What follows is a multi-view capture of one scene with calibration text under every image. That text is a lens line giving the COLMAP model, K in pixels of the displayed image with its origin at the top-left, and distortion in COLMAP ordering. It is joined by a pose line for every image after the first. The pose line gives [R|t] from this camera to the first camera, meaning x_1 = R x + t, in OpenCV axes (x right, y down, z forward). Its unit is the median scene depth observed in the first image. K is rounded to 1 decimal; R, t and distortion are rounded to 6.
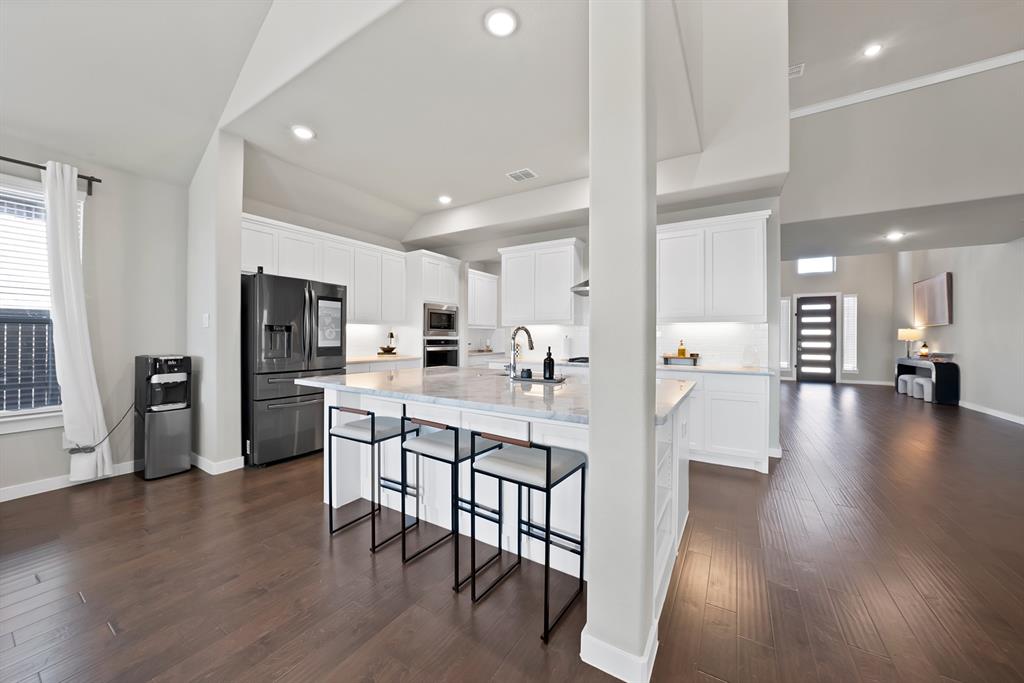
lens RADIAL K [[359.6, 0, 517.3], [0, 359.6, 335.6], [0, 0, 1]] dist [-0.021132, 0.002978]
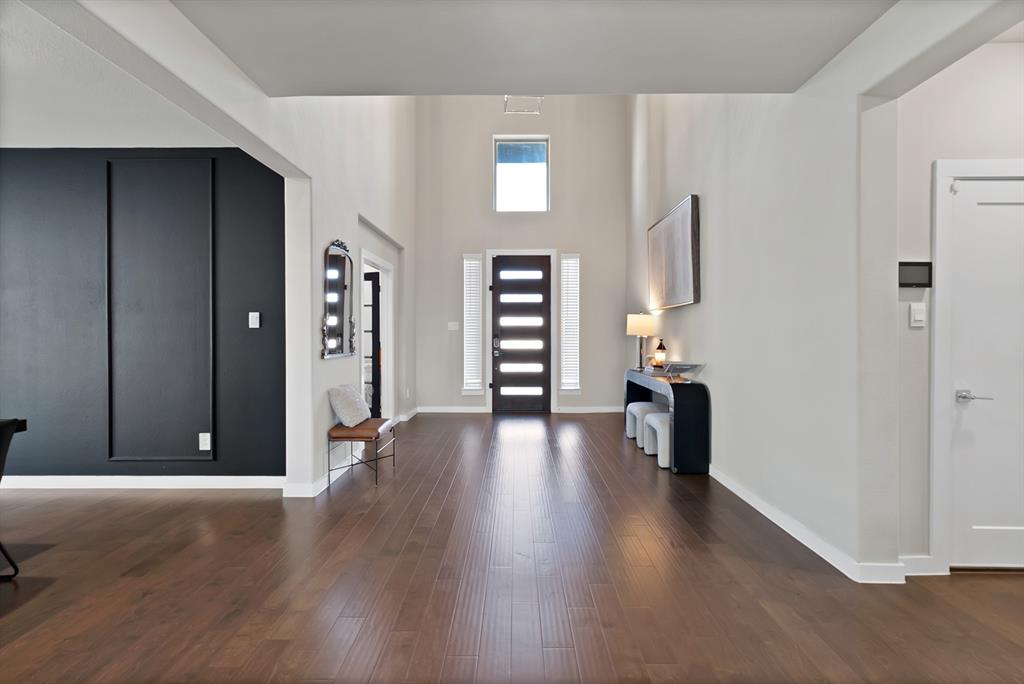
lens RADIAL K [[497.7, 0, 509.2], [0, 497.7, 341.4], [0, 0, 1]] dist [-0.019245, 0.000176]
pose [[0.857066, -0.016800, 0.514932, 0.454518], [0.004411, 0.999671, 0.025273, 0.001451], [-0.515188, -0.019389, 0.856858, 0.375567]]
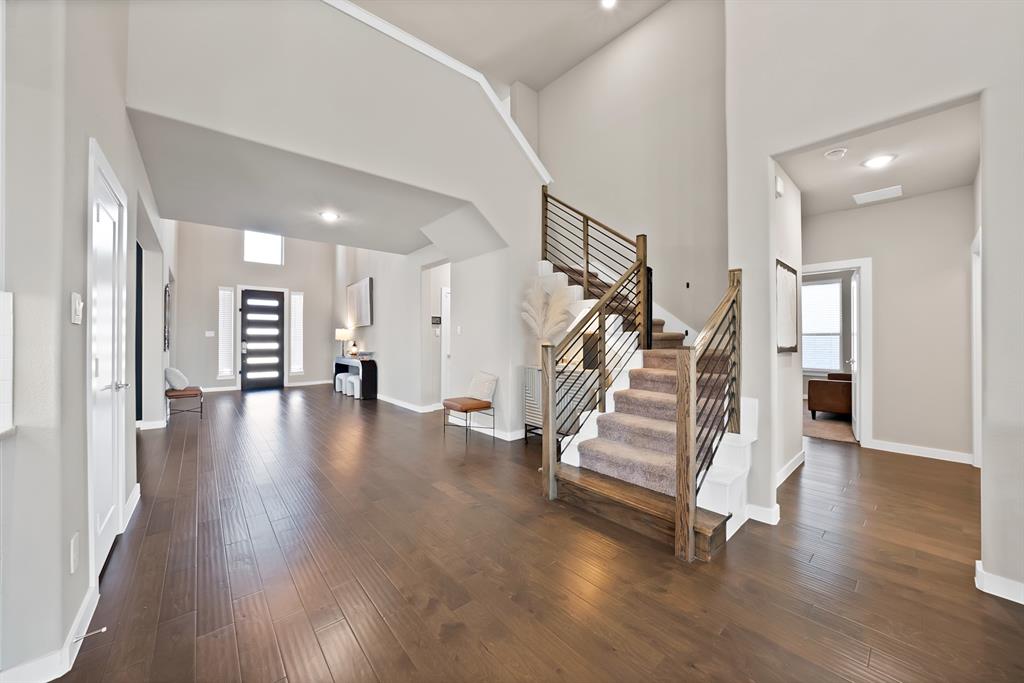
lens RADIAL K [[359.6, 0, 506.1], [0, 359.6, 338.4], [0, 0, 1]] dist [-0.021132, 0.002978]
pose [[0.305065, -0.004186, 0.952322, 0.200777], [-0.001195, 0.999988, 0.004778, 0.002377], [-0.952331, -0.002596, 0.305057, 0.174287]]
